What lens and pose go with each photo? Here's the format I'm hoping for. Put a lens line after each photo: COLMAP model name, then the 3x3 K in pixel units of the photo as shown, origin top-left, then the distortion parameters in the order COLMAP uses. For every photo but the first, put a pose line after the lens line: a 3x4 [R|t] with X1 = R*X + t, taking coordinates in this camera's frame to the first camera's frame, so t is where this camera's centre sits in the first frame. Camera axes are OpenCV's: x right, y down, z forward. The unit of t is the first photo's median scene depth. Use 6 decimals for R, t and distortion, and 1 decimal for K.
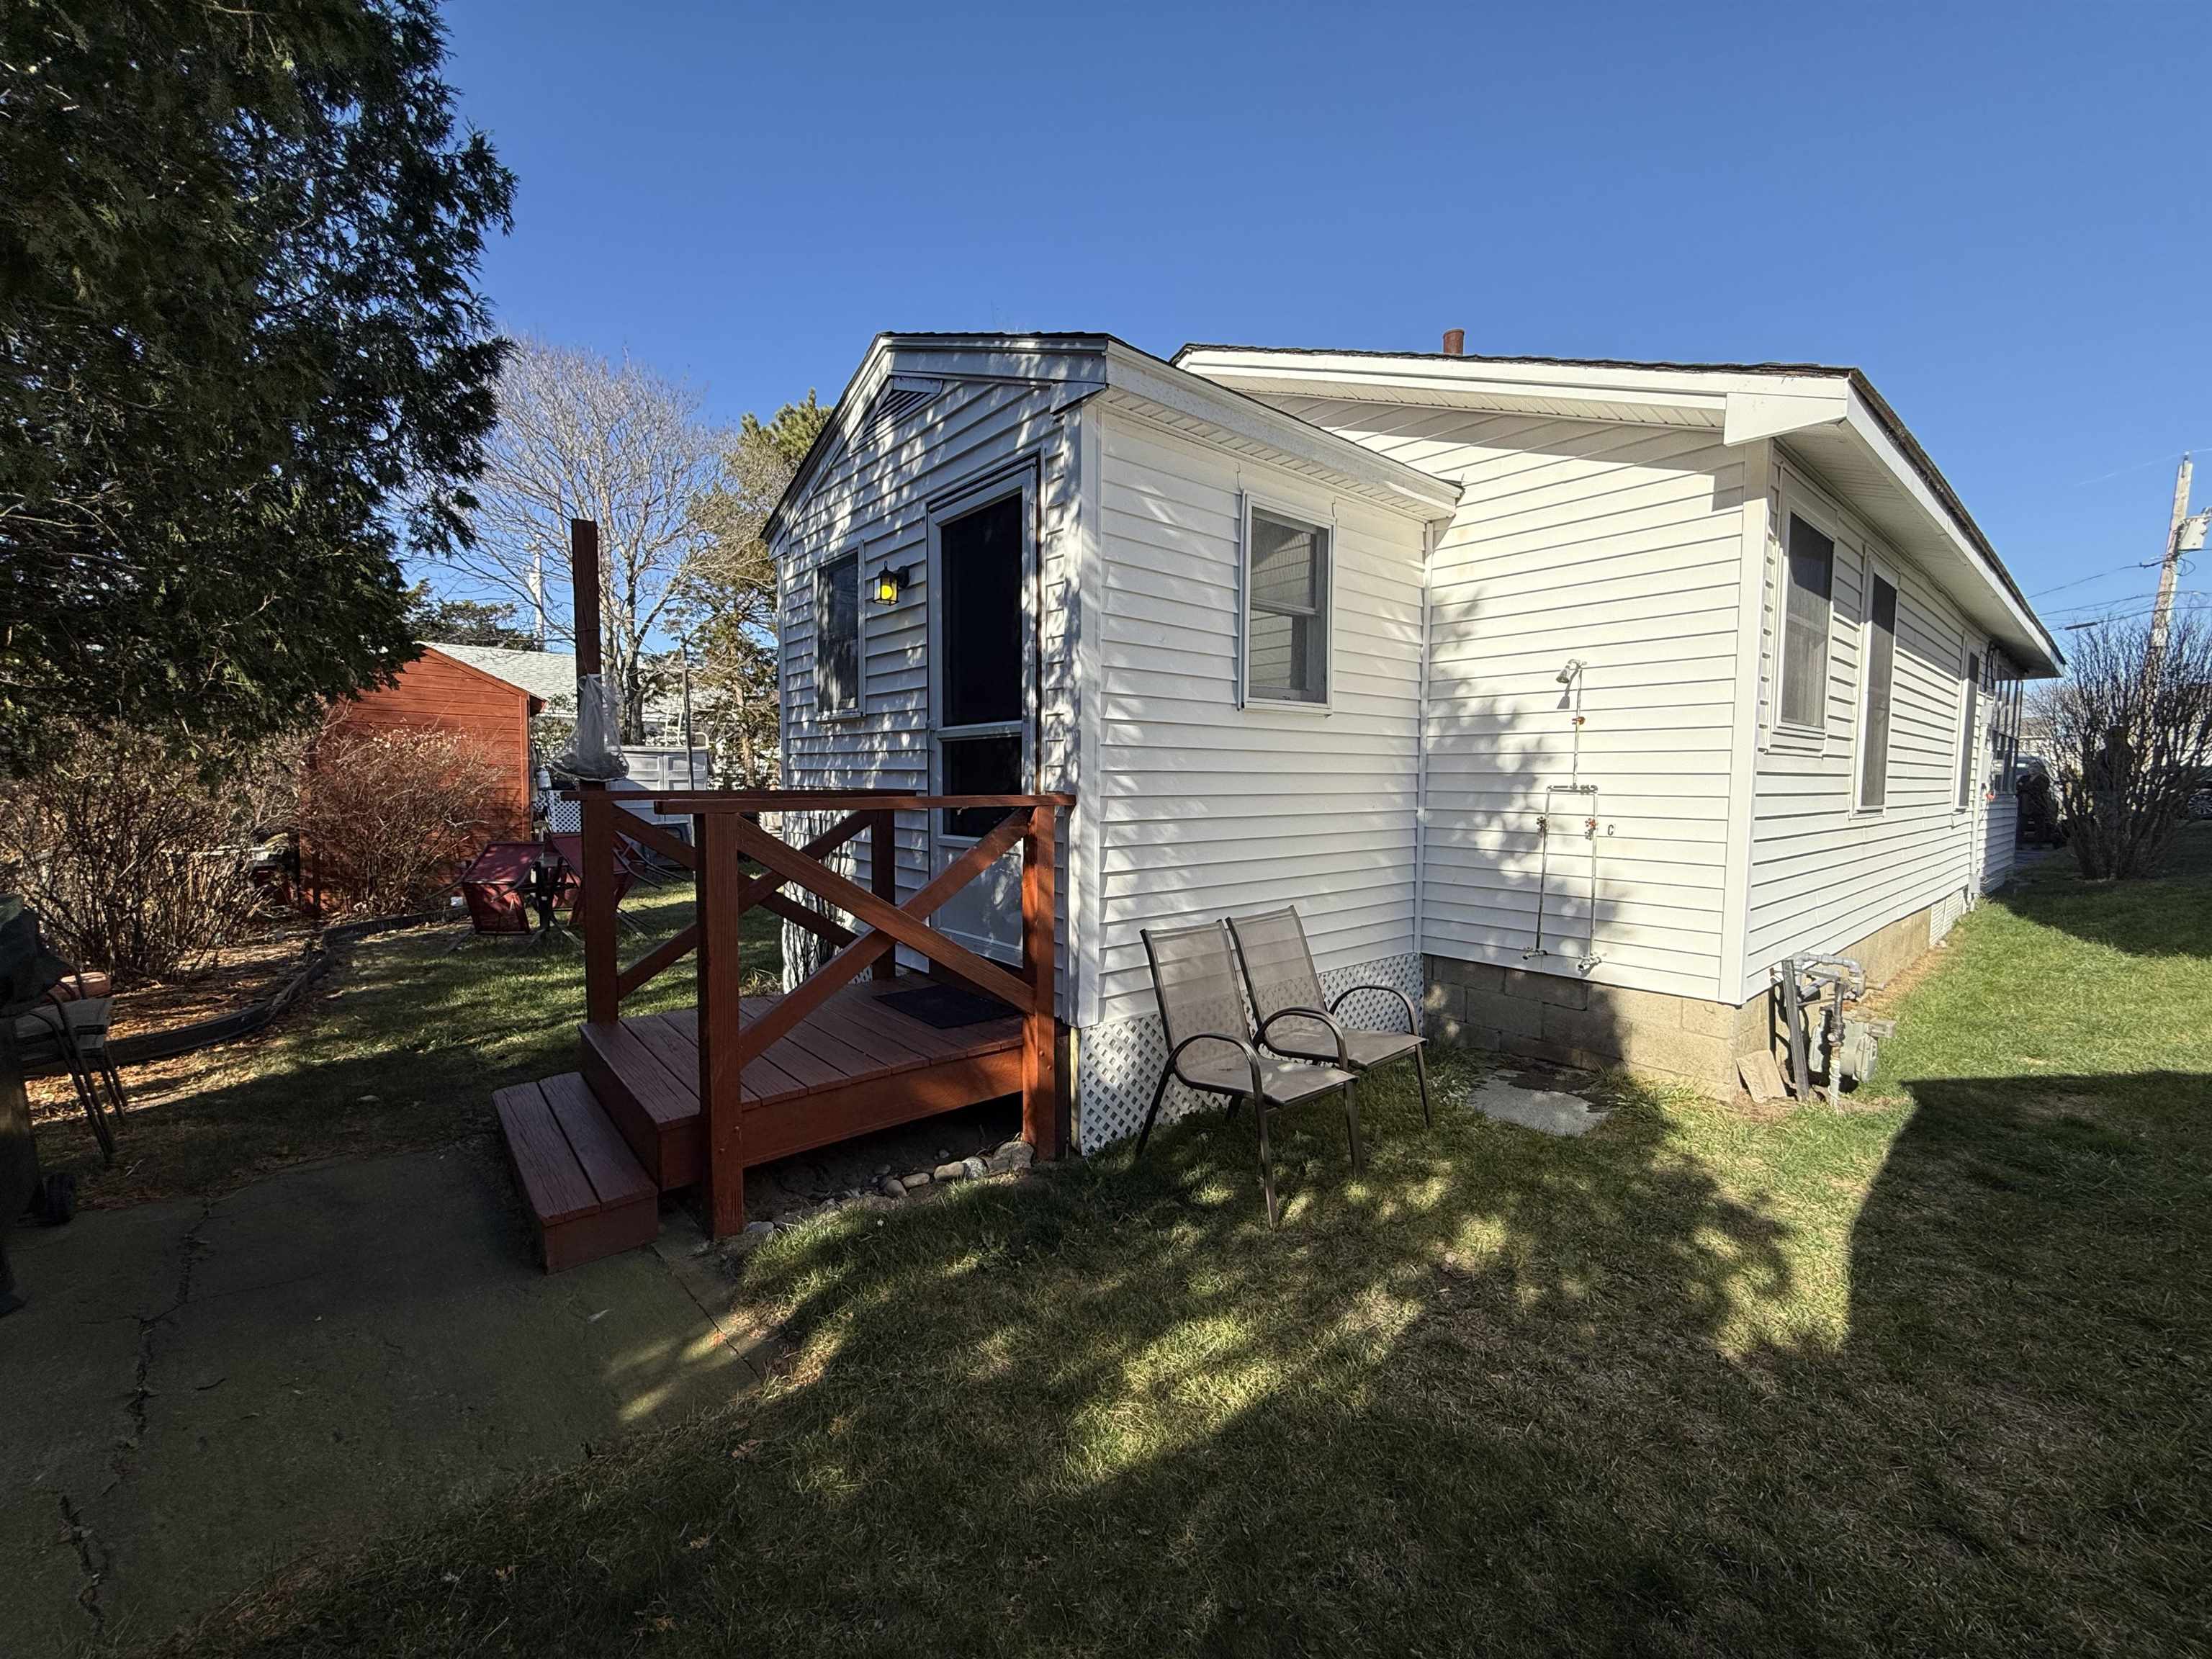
lens RADIAL K [[882.0, 0, 1106.0], [0, 882.0, 829.5], [0, 0, 1]] dist [-0.000283, -0.000775]
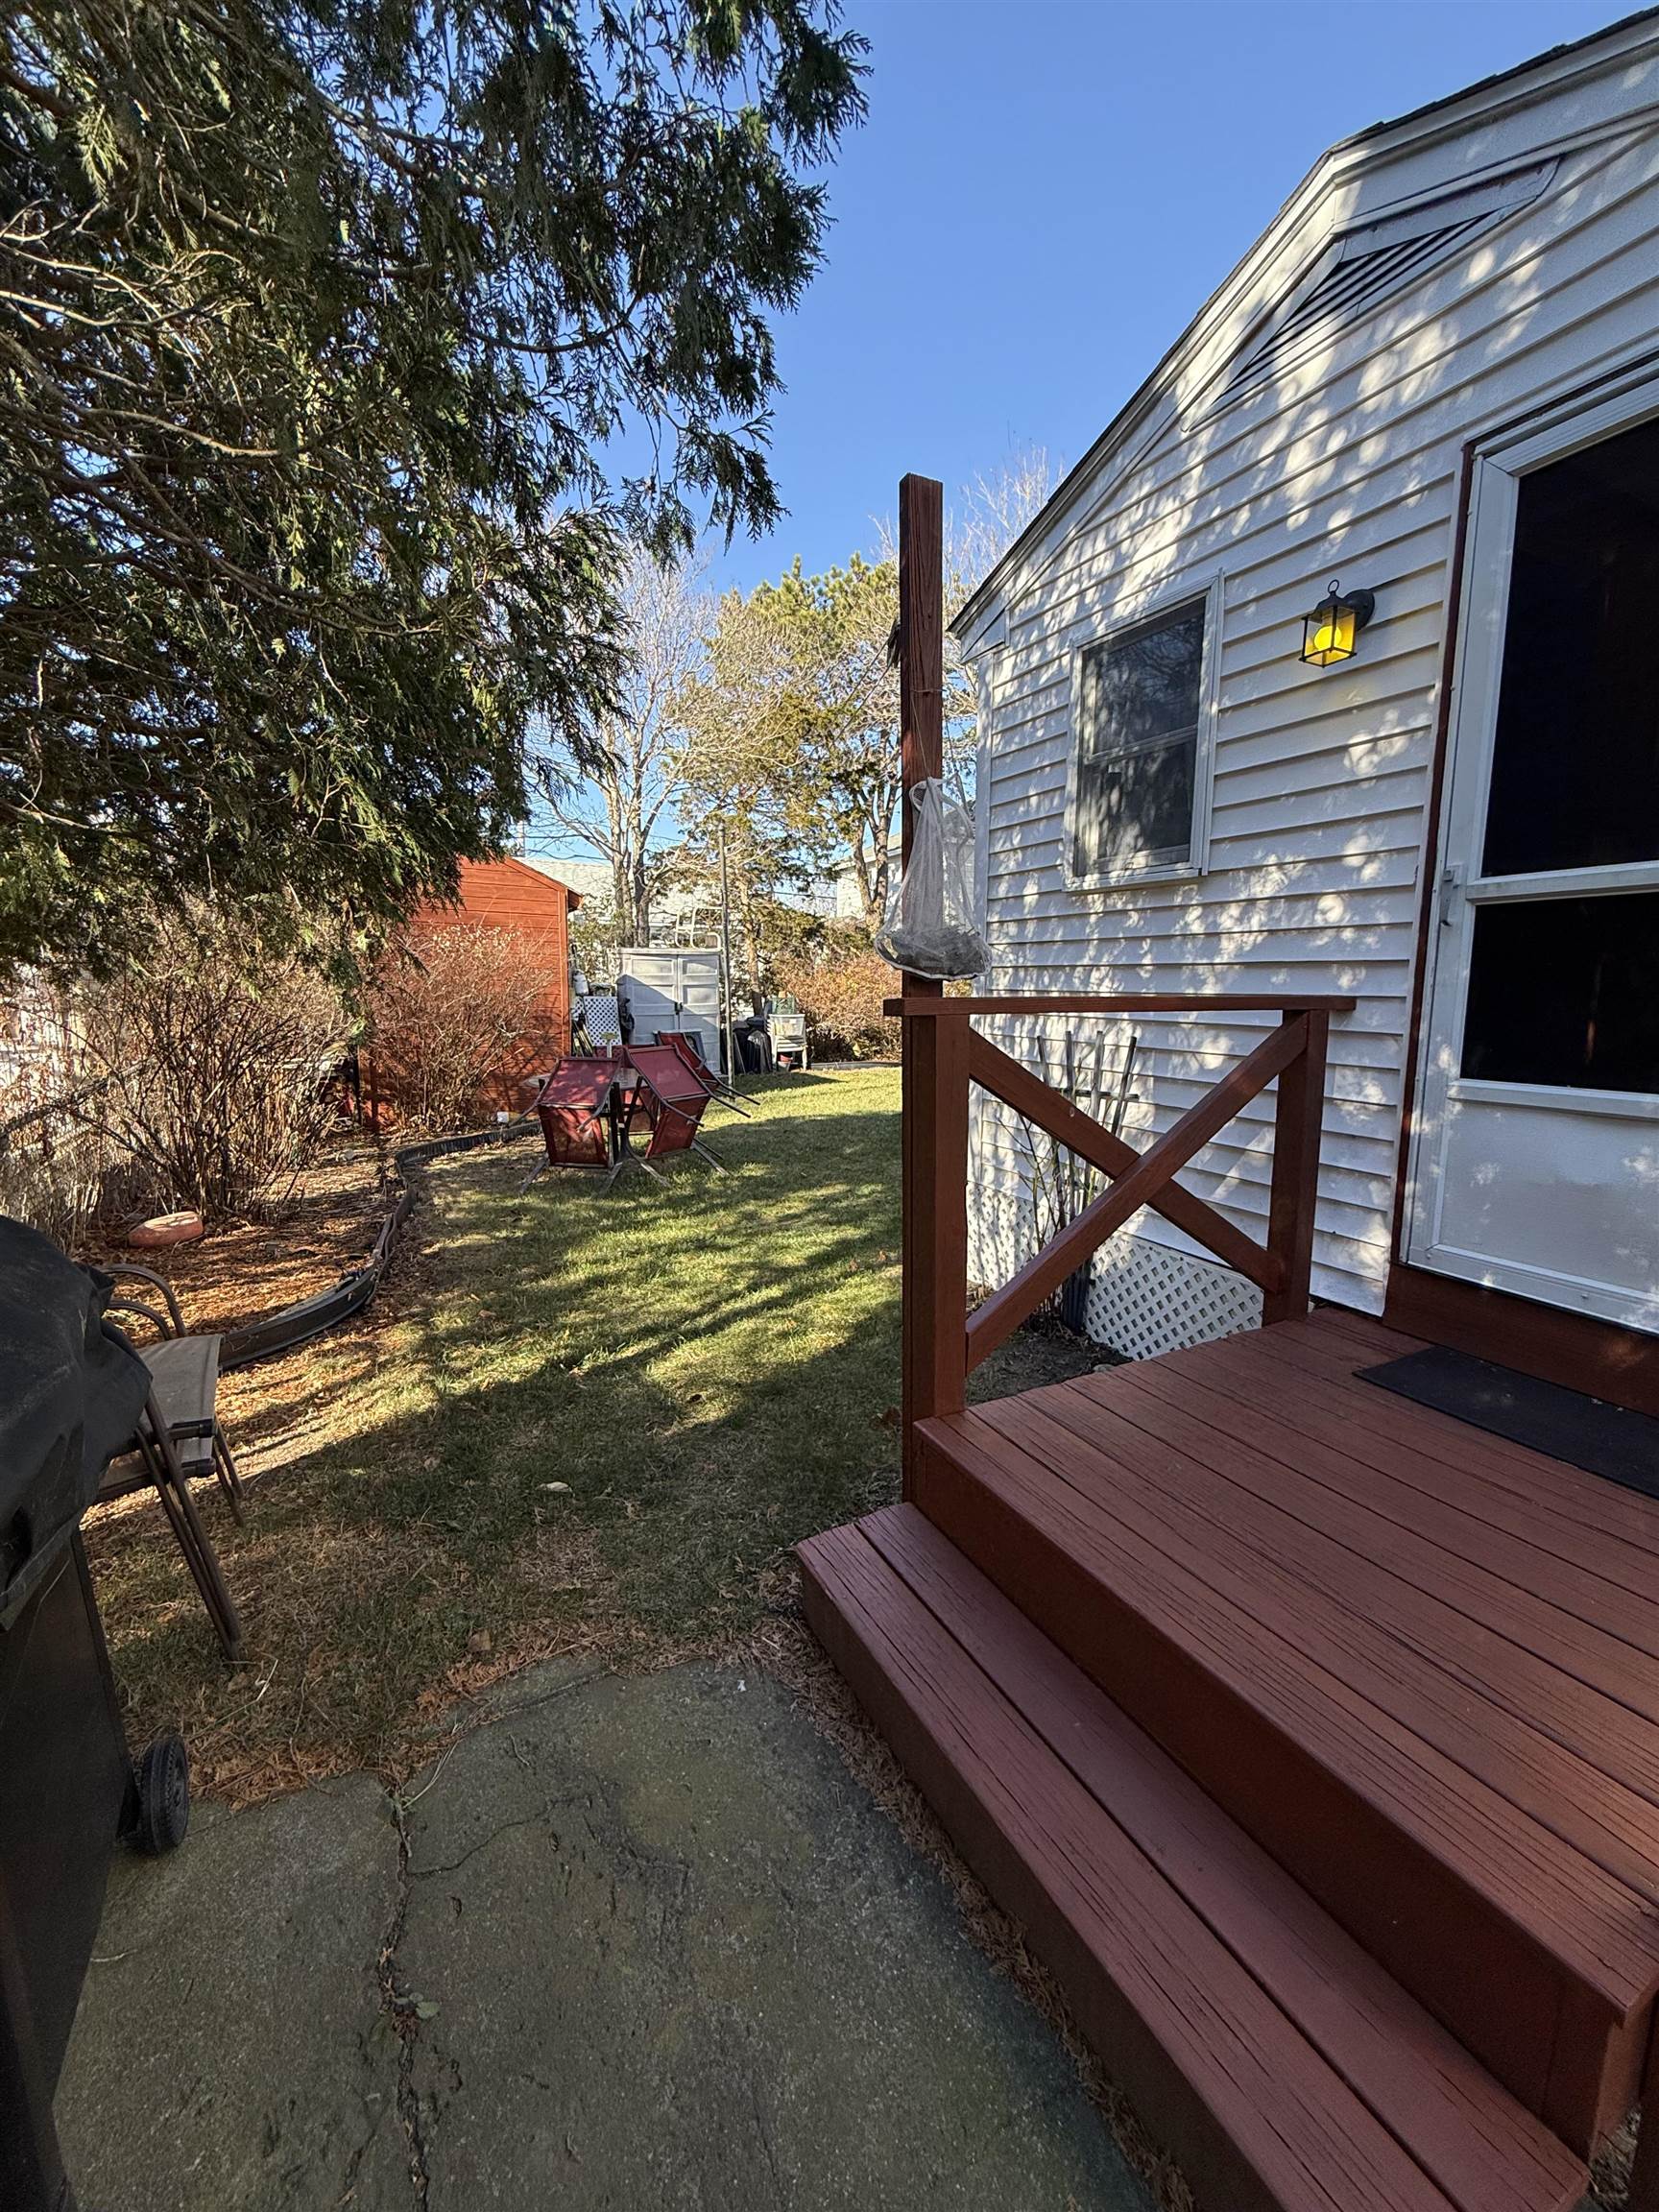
lens RADIAL K [[882.0, 0, 831.8], [0, 882.0, 1094.3], [0, 0, 1]] dist [-0.000283, -0.000775]
pose [[0.976742, 0.023711, -0.213103, -0.362441], [-0.009422, 0.997653, 0.067820, -0.014173], [0.214211, -0.064234, 0.974673, 0.312374]]
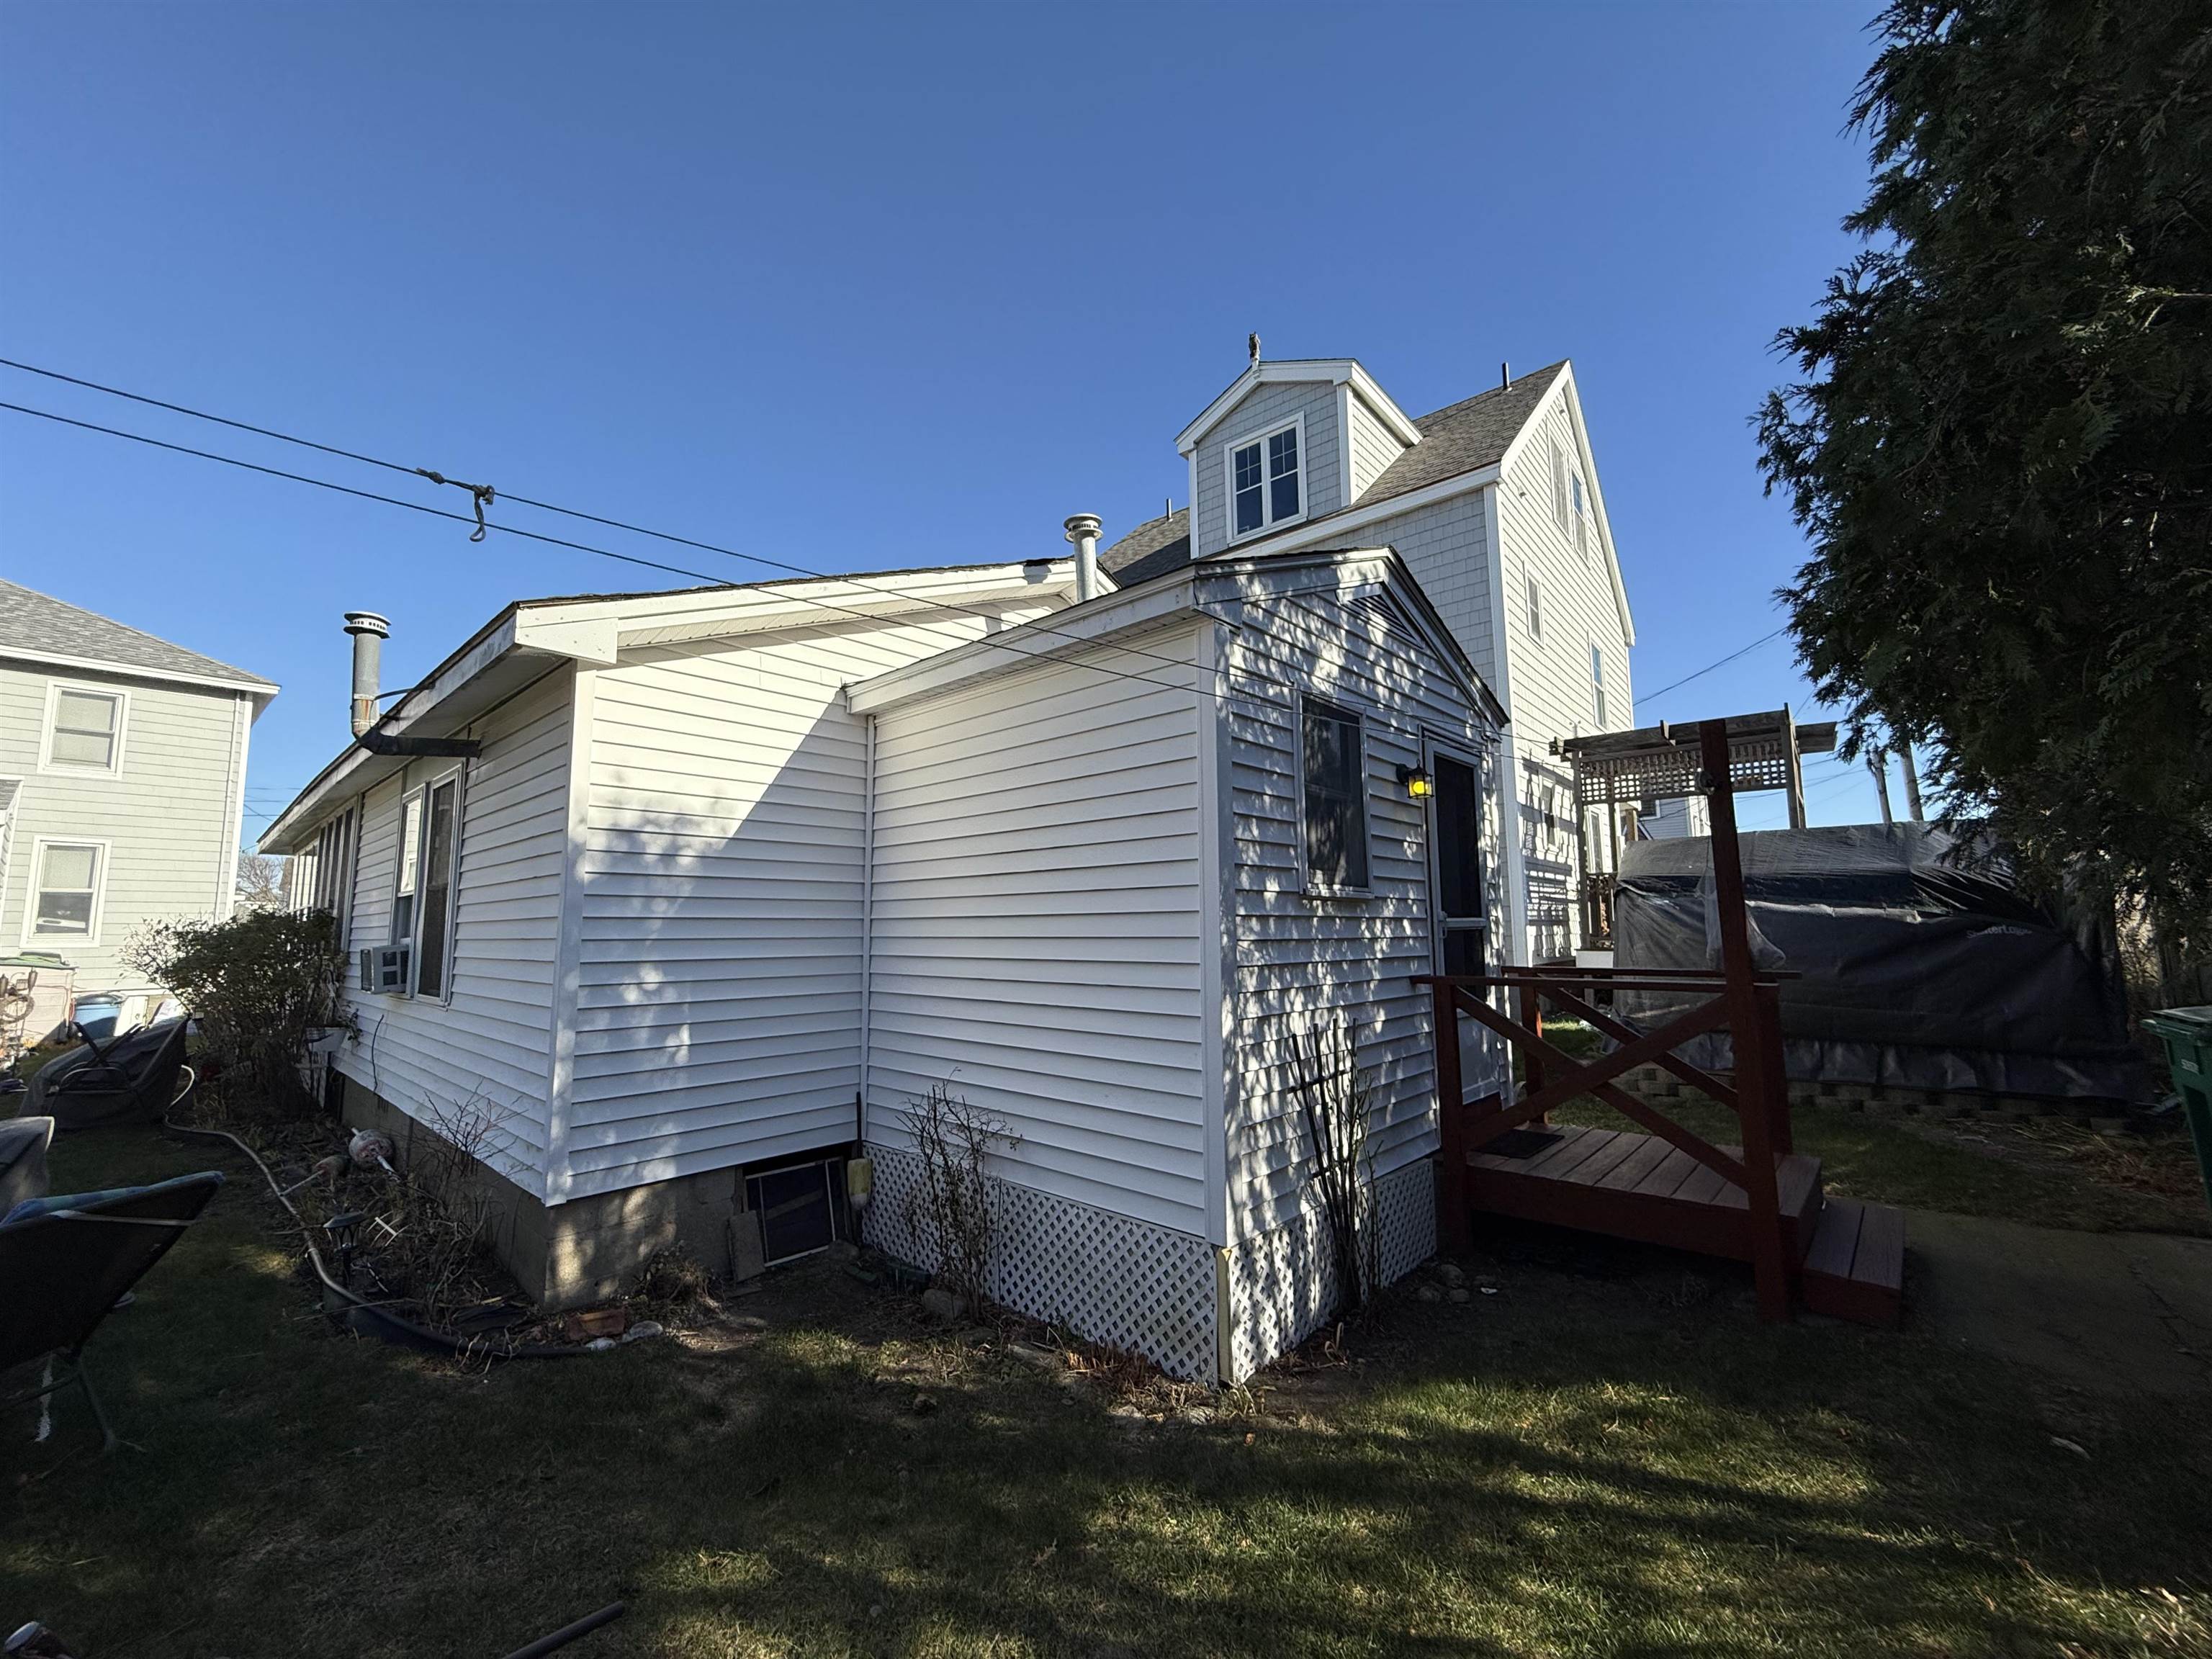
lens RADIAL K [[882.0, 0, 1106.0], [0, 882.0, 829.5], [0, 0, 1]] dist [-0.000283, -0.000775]
pose [[-0.127122, 0.113097, 0.985418, -1.043679], [0.070050, 0.992021, -0.104818, -0.113707], [-0.989410, 0.055704, -0.134031, 1.279314]]
